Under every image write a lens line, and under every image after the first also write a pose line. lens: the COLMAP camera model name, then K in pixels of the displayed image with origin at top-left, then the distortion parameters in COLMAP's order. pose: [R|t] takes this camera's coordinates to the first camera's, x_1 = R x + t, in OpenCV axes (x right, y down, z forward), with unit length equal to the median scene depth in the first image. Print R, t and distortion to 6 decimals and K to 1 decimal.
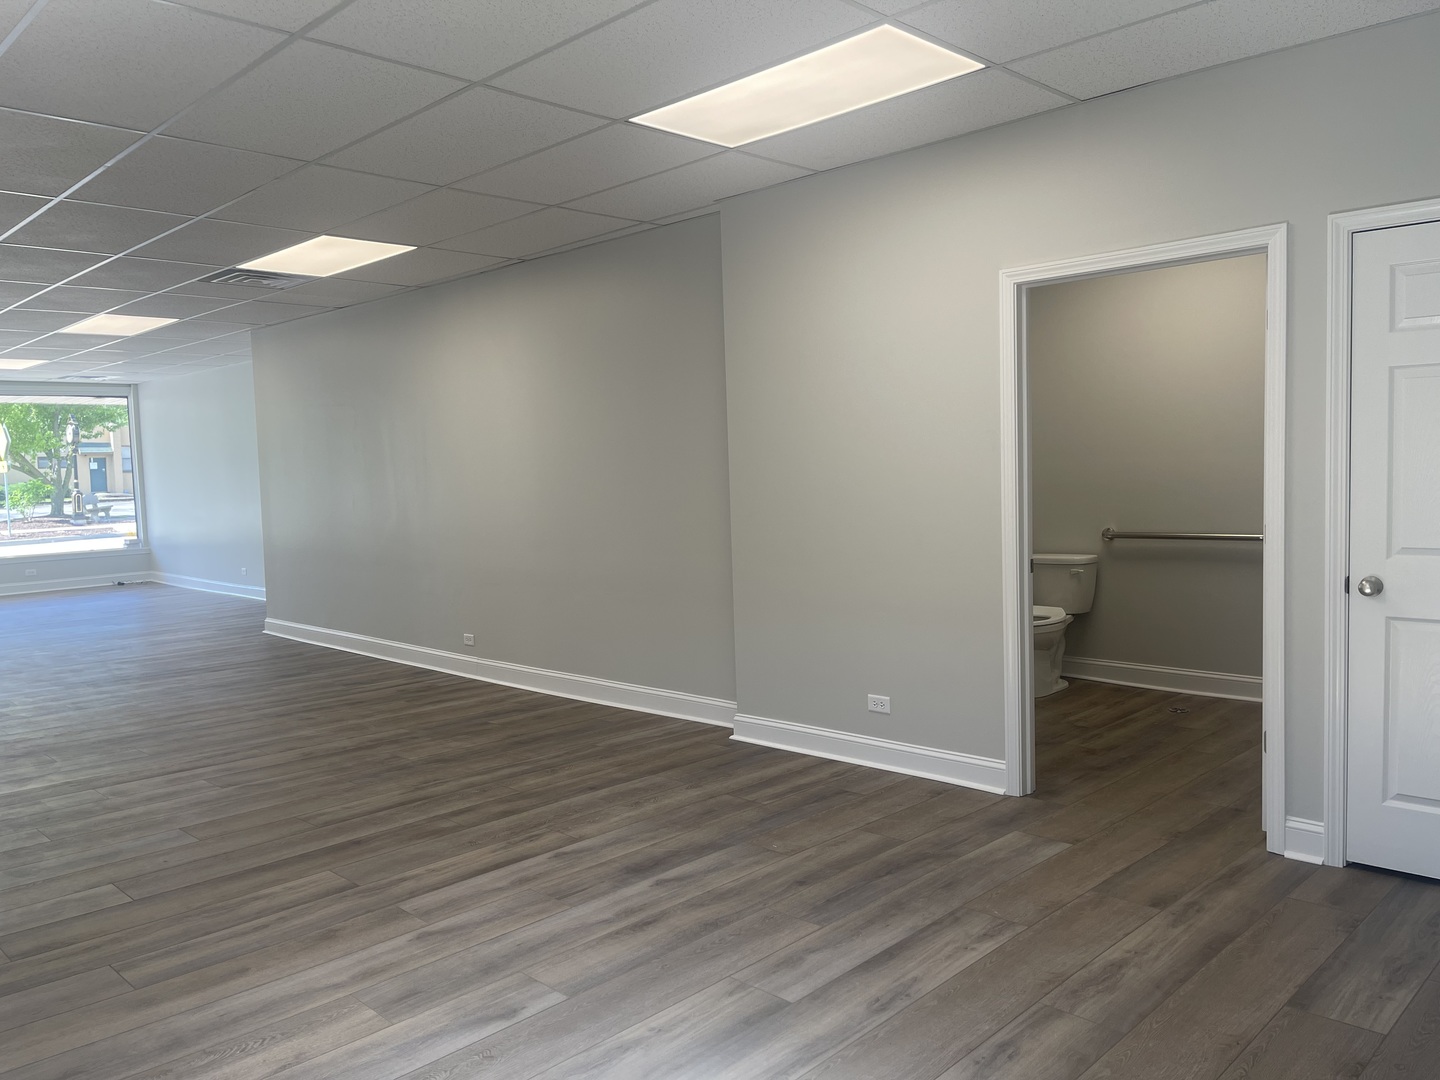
lens RADIAL K [[1082.4, 0, 720.0], [0, 1082.4, 540.0], [0, 0, 1]] dist [0.087167, -0.111122]
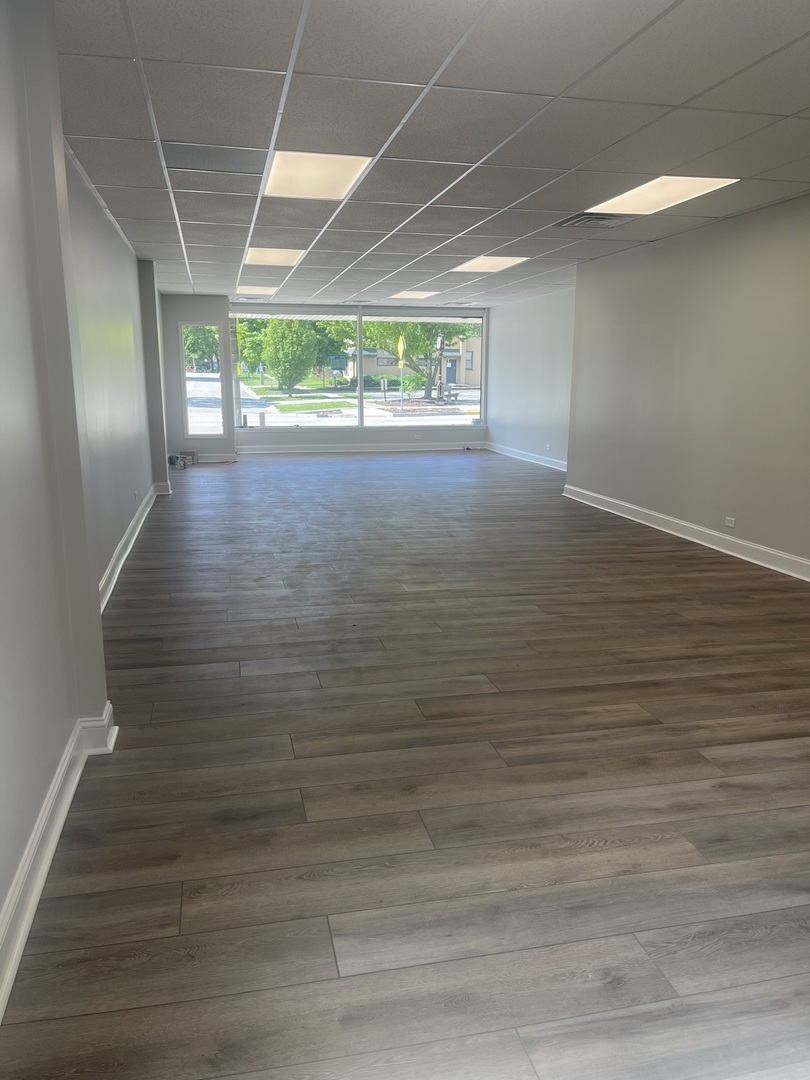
lens RADIAL K [[811.8, 0, 405.0], [0, 811.8, 540.0], [0, 0, 1]] dist [0.087167, -0.111122]
pose [[0.844943, 0.137418, -0.516903, -0.093318], [-0.064953, 0.985642, 0.155856, -0.010150], [0.530898, -0.098115, 0.841737, 0.065154]]
